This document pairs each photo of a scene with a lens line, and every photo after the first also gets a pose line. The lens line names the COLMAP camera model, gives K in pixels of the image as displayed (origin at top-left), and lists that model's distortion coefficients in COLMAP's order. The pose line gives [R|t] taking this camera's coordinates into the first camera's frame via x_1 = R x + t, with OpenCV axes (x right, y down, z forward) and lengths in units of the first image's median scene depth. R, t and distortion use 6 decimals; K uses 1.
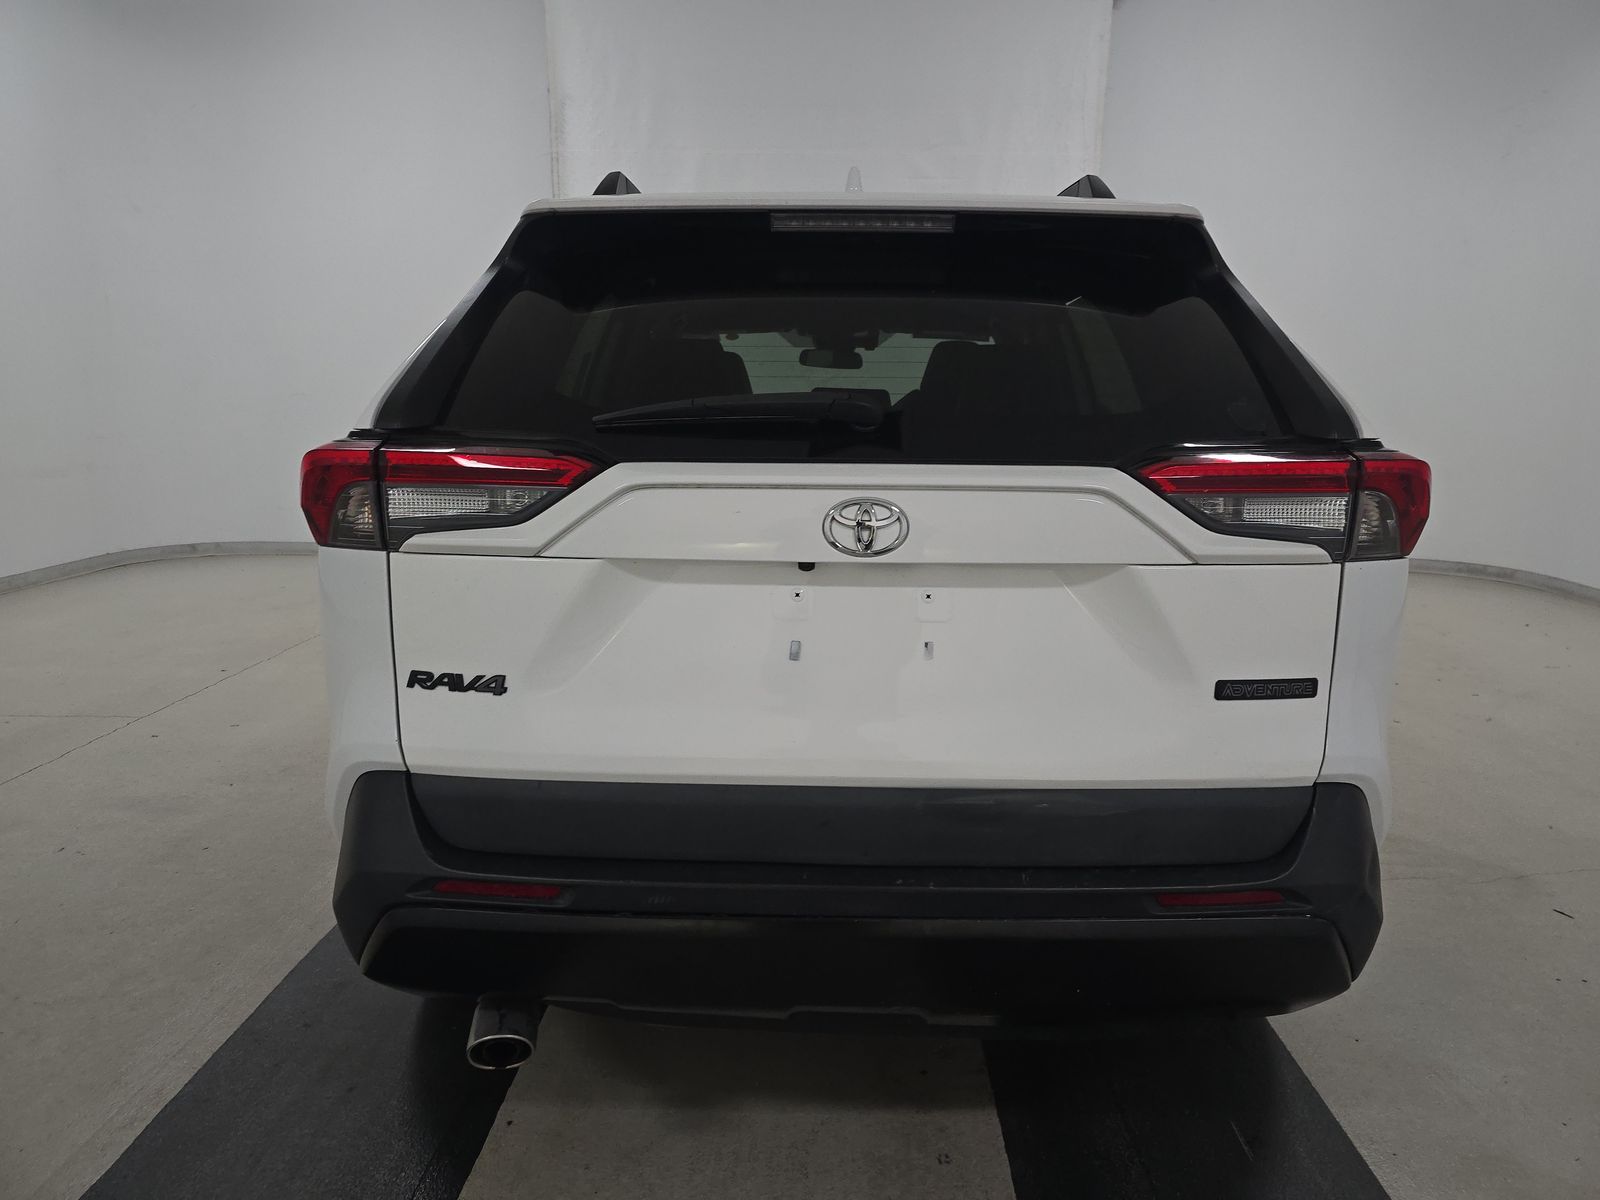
lens RADIAL K [[1093.9, 0, 808.1], [0, 1093.9, 592.7], [0, 0, 1]] dist [0.023200, -0.003832]
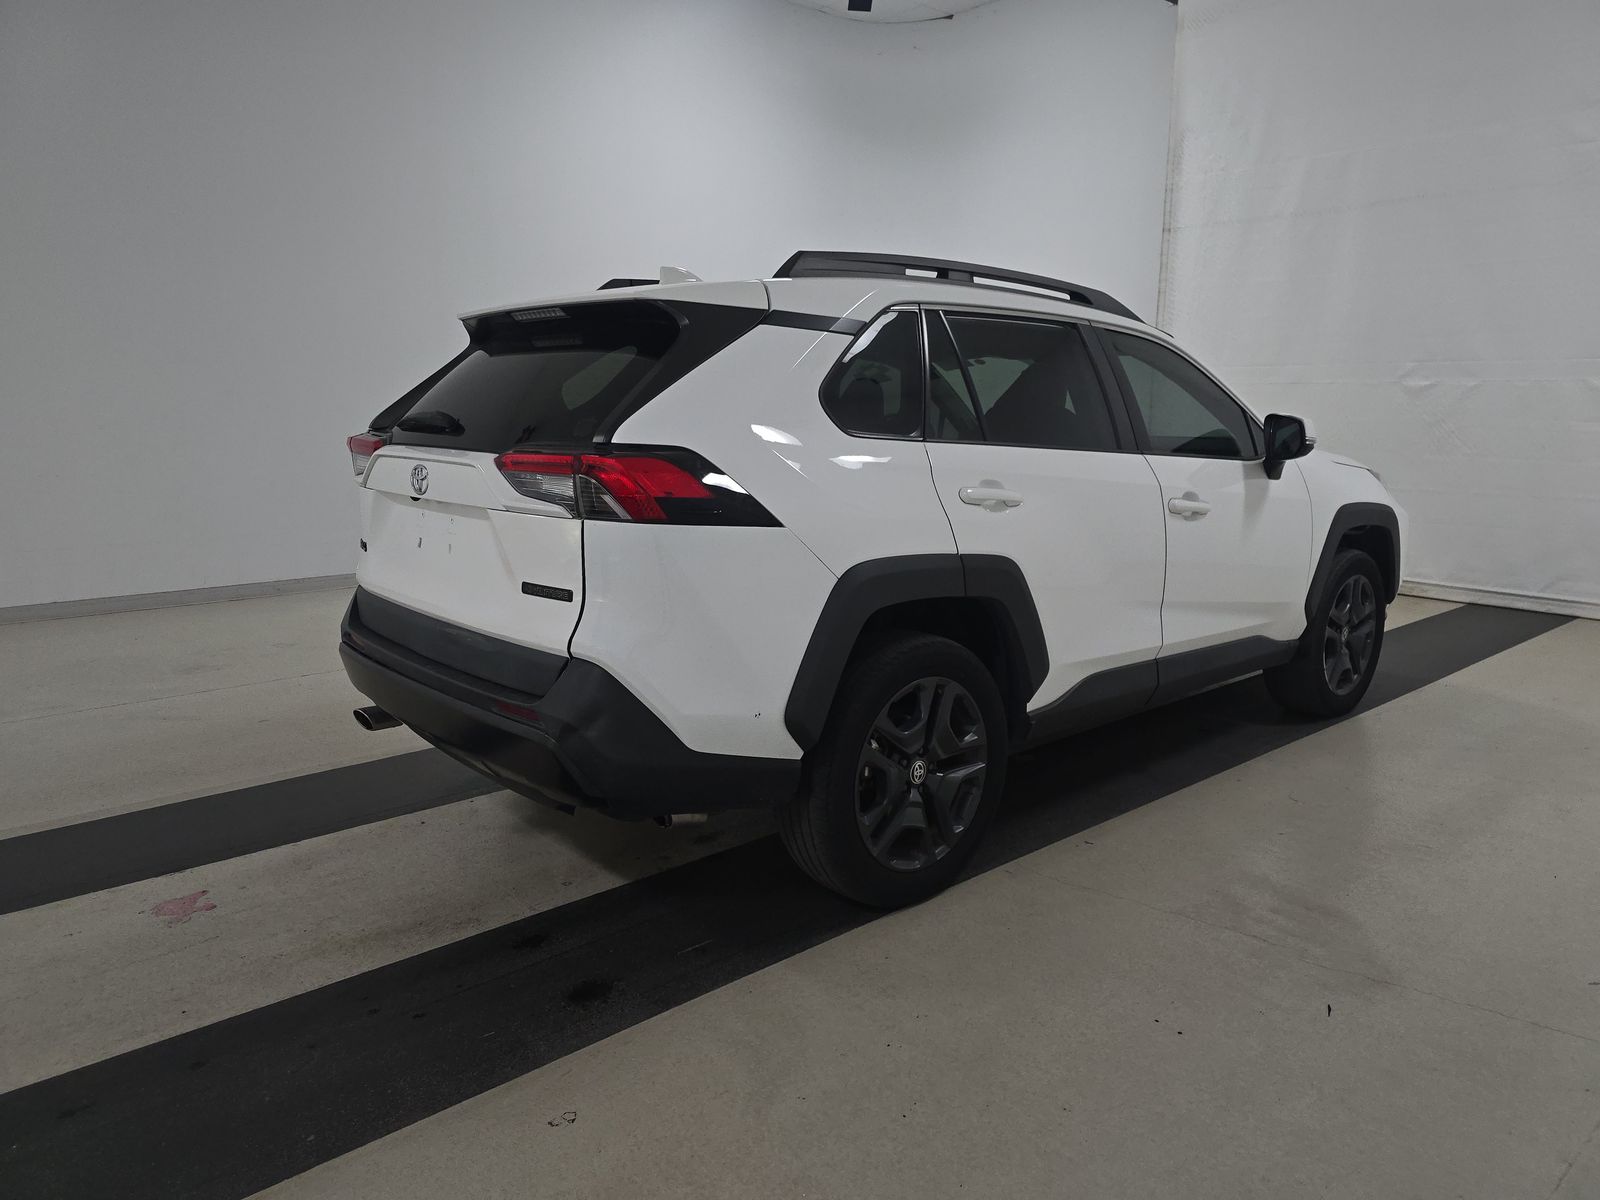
lens RADIAL K [[1093.9, 0, 808.1], [0, 1093.9, 592.7], [0, 0, 1]] dist [0.023200, -0.003832]
pose [[0.672329, 0.119217, -0.730590, 1.849865], [-0.127375, 0.990857, 0.044469, -0.033043], [0.729212, 0.063161, 0.681367, 0.168431]]
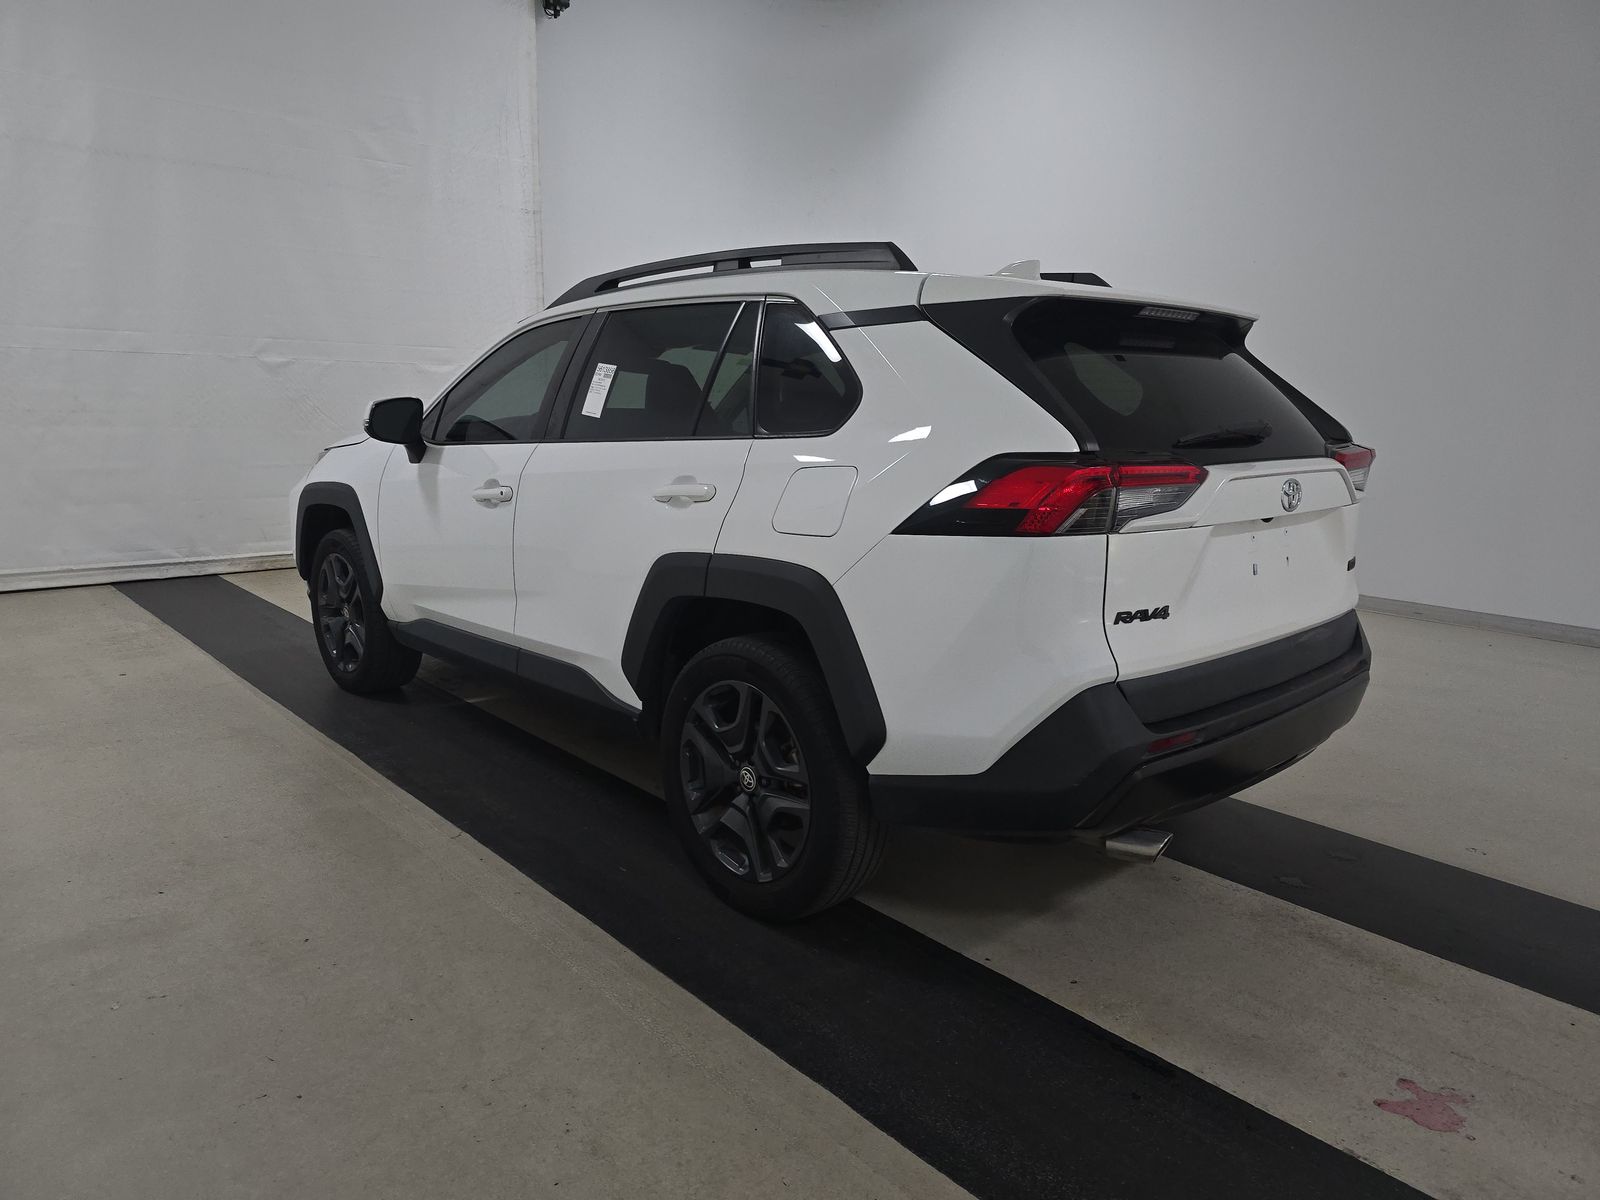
lens RADIAL K [[1093.9, 0, 808.1], [0, 1093.9, 592.7], [0, 0, 1]] dist [0.023200, -0.003832]
pose [[0.716347, -0.123796, 0.686675, -1.703167], [0.109520, 0.991885, 0.064567, -0.098863], [-0.689096, 0.028952, 0.724092, 0.219044]]
